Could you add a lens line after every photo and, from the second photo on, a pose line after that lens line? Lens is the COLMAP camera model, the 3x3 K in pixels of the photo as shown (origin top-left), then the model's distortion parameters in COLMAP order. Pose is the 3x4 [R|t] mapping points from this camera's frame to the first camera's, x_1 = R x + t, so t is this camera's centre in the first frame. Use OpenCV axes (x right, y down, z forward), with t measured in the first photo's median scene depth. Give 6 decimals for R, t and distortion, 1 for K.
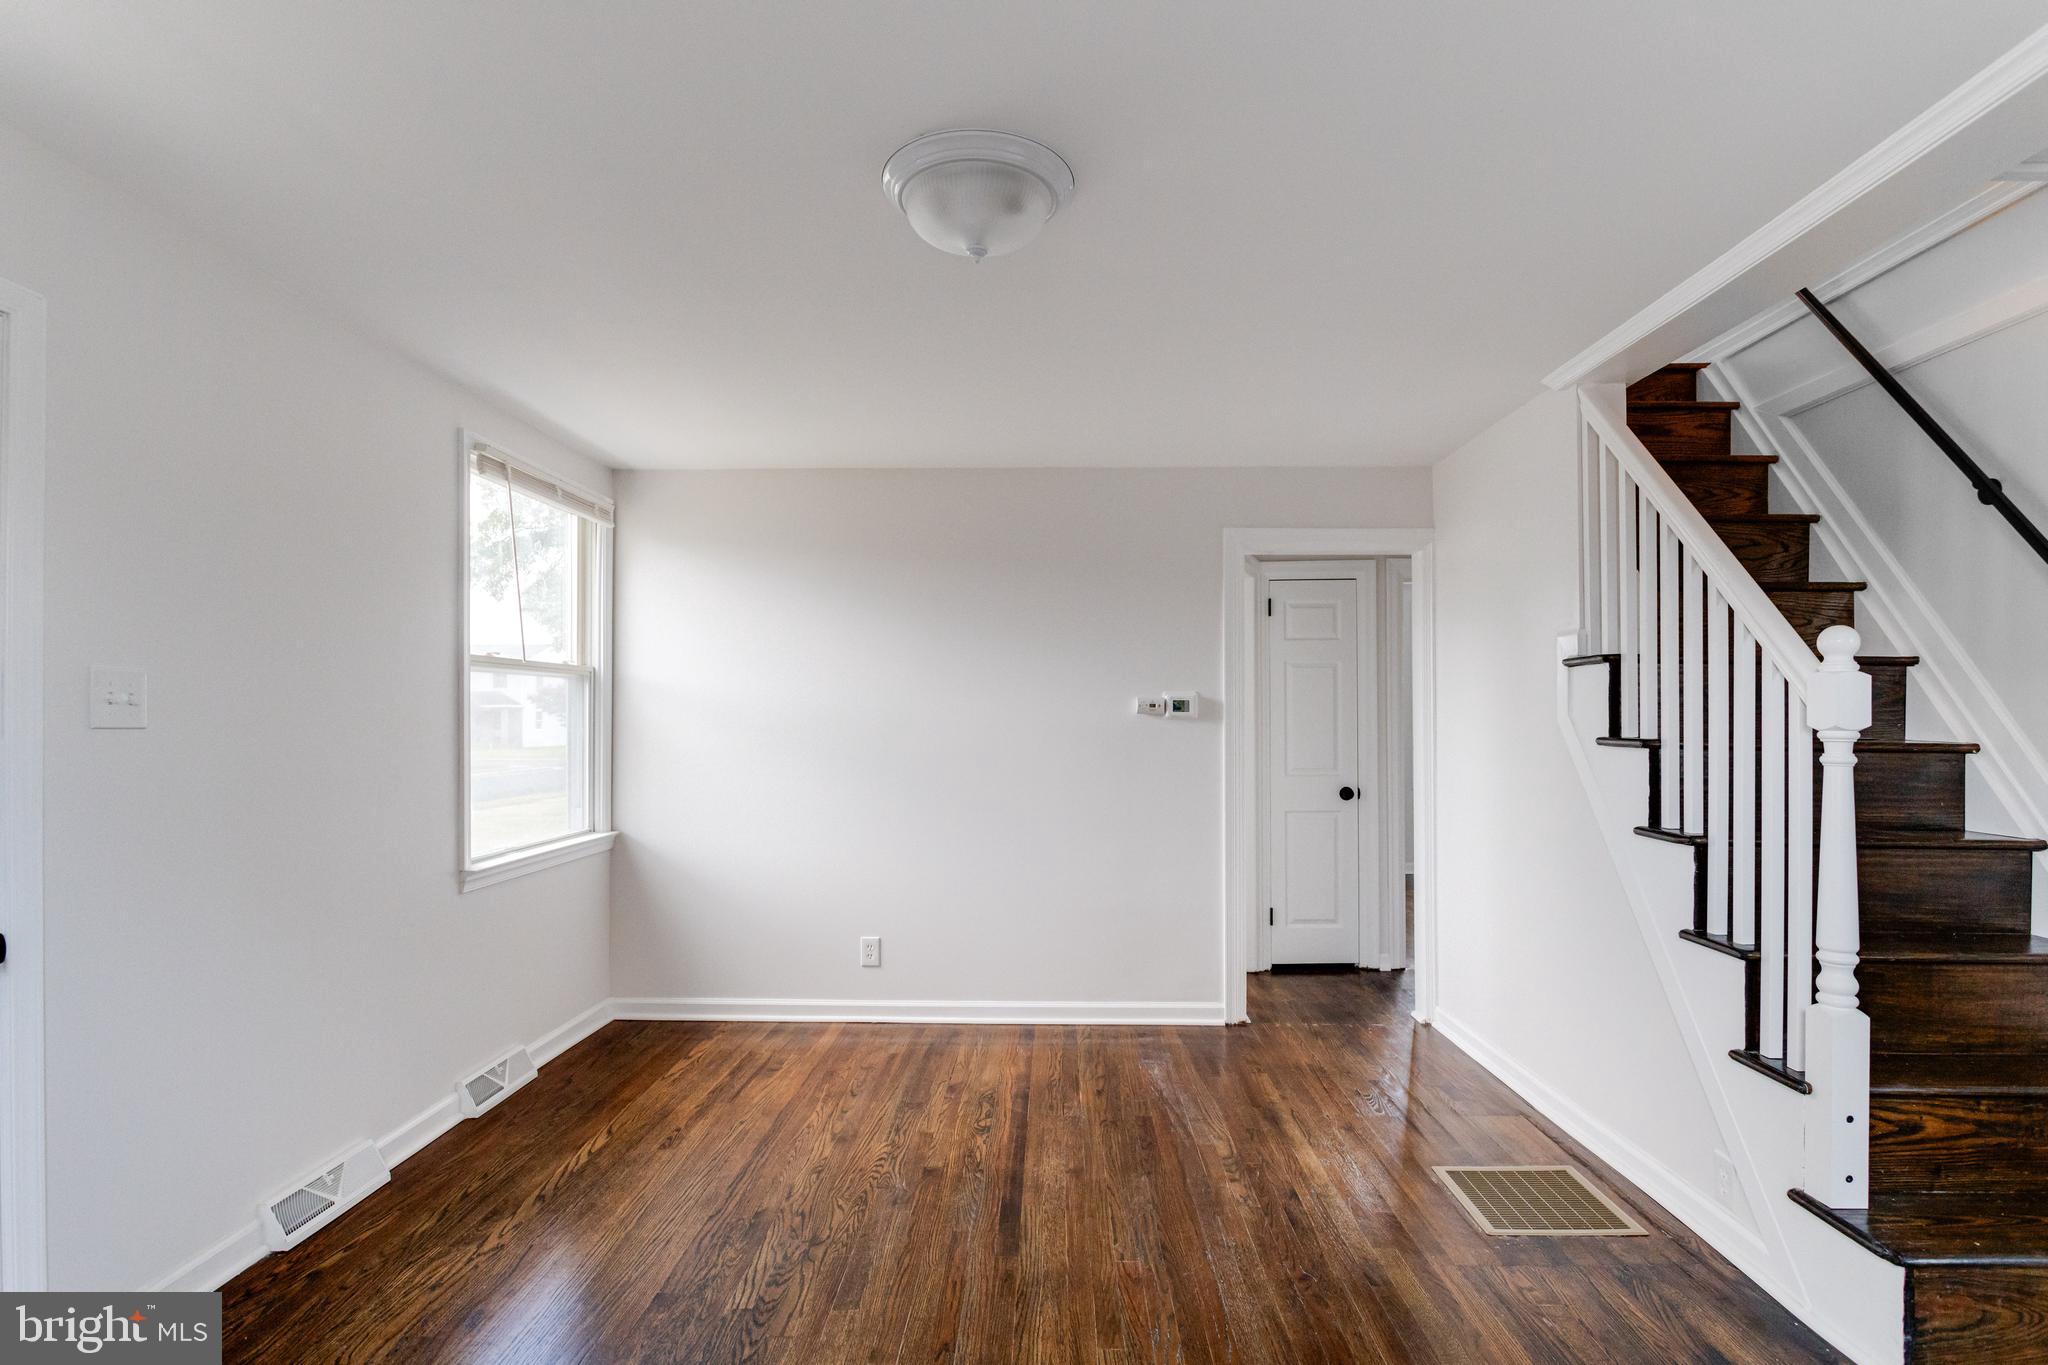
lens RADIAL K [[1010.9, 0, 1027.3], [0, 1010.9, 714.1], [0, 0, 1]] dist [0.000188, -0.002501]
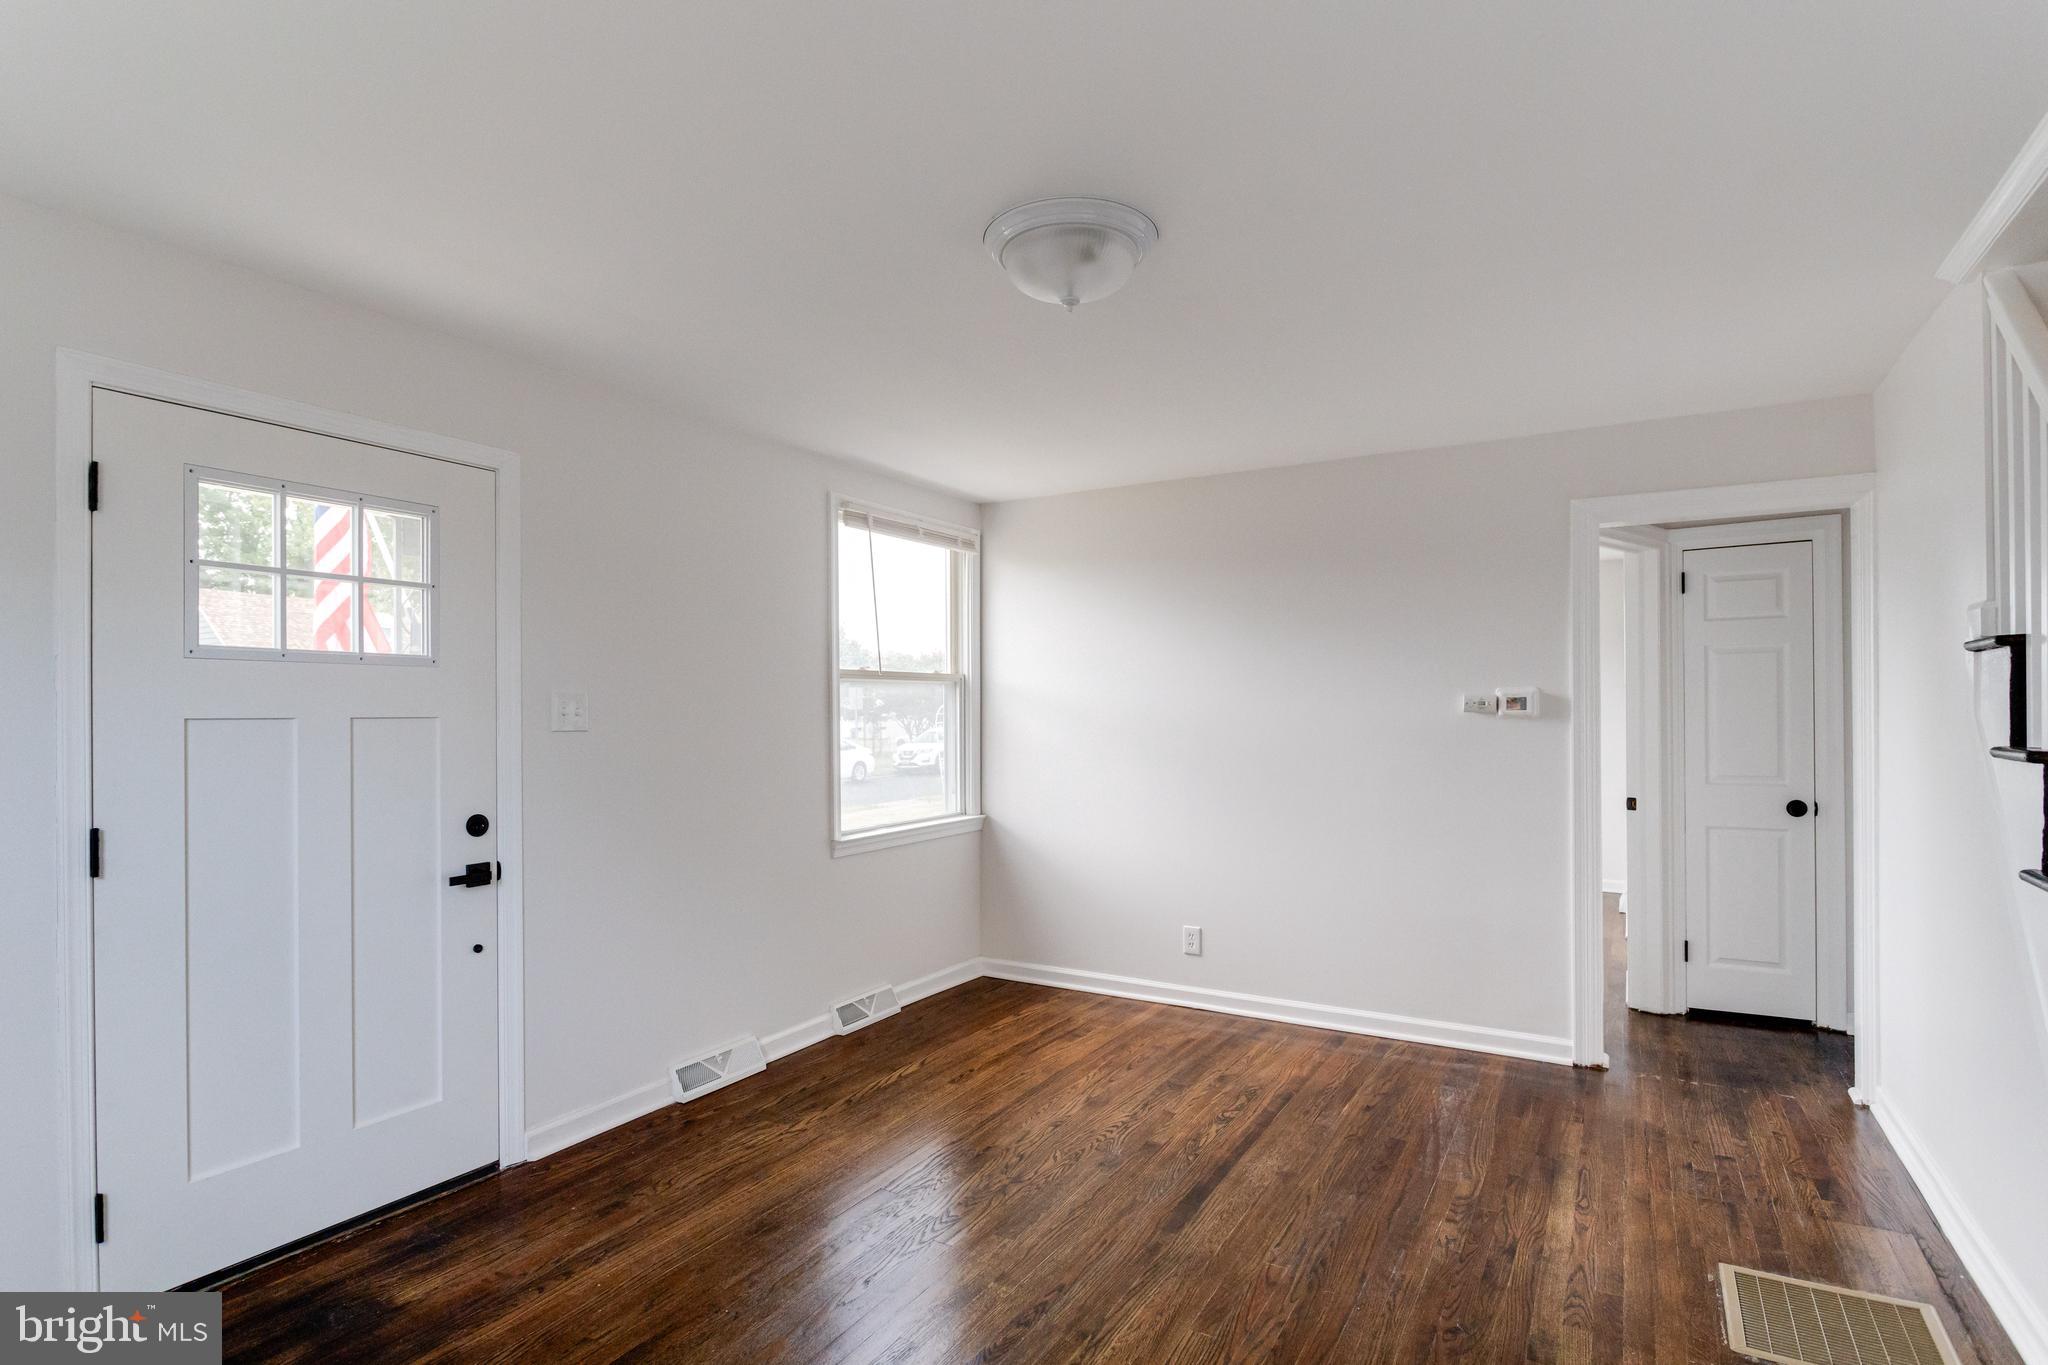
lens RADIAL K [[1010.9, 0, 1031.4], [0, 1010.9, 712.5], [0, 0, 1]] dist [0.000188, -0.002501]
pose [[0.876193, -0.003936, -0.481945, 0.284134], [0.007518, 0.999957, 0.005502, -0.011140], [0.481902, -0.008444, 0.876184, 0.006625]]
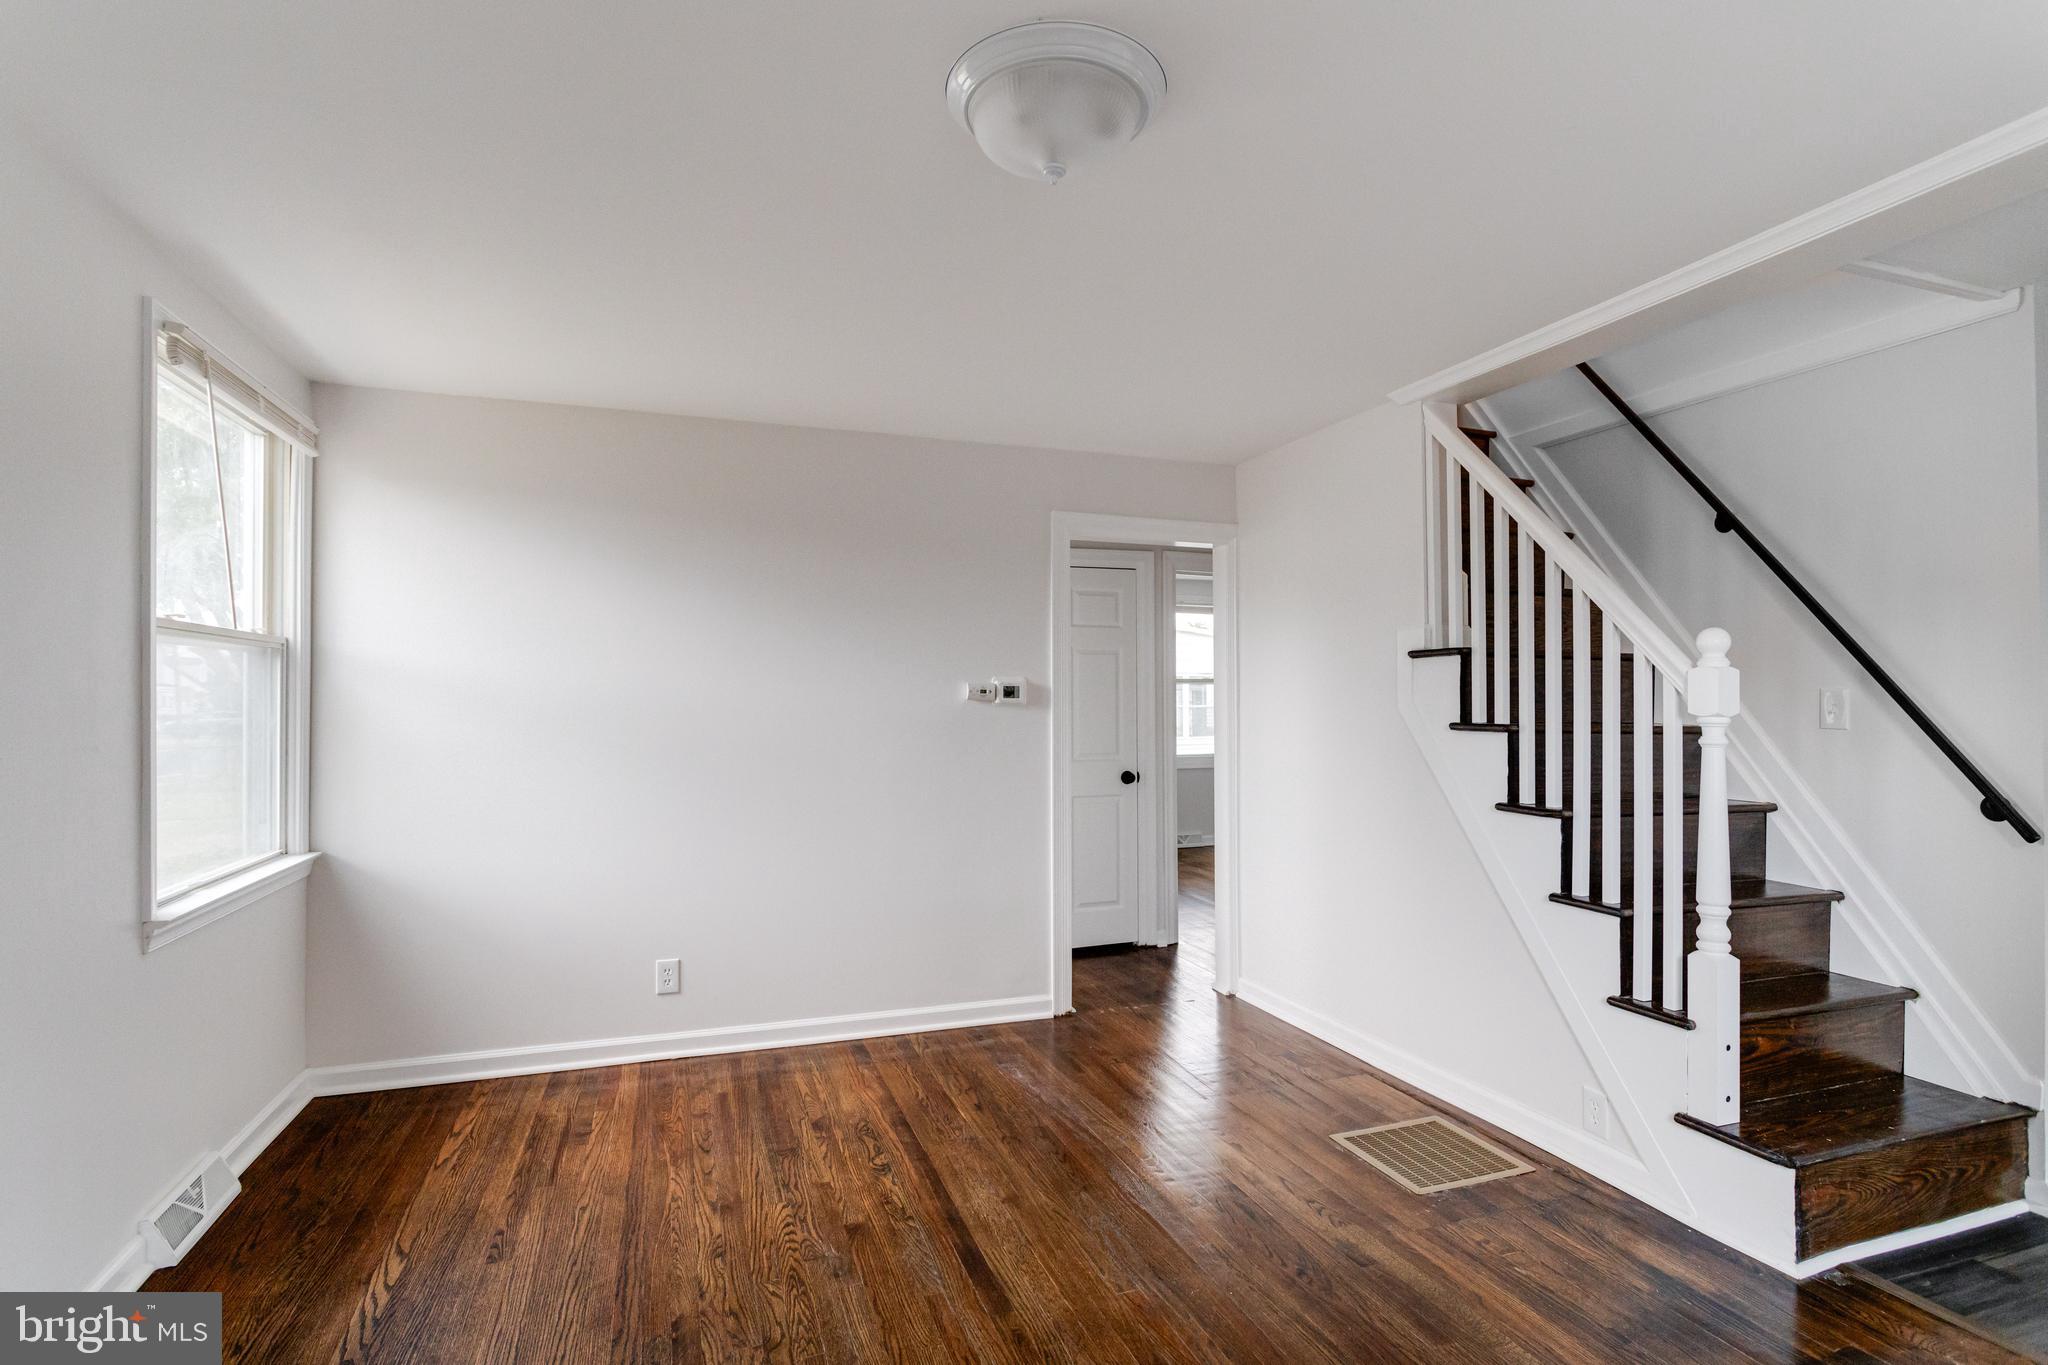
lens RADIAL K [[1010.9, 0, 1024.5], [0, 1010.9, 696.5], [0, 0, 1]] dist [0.000188, -0.002501]
pose [[0.935416, 0.002399, 0.353540, -0.243897], [-0.001998, 0.999997, -0.001498, -0.002958], [-0.353543, 0.000695, 0.935418, 0.125803]]
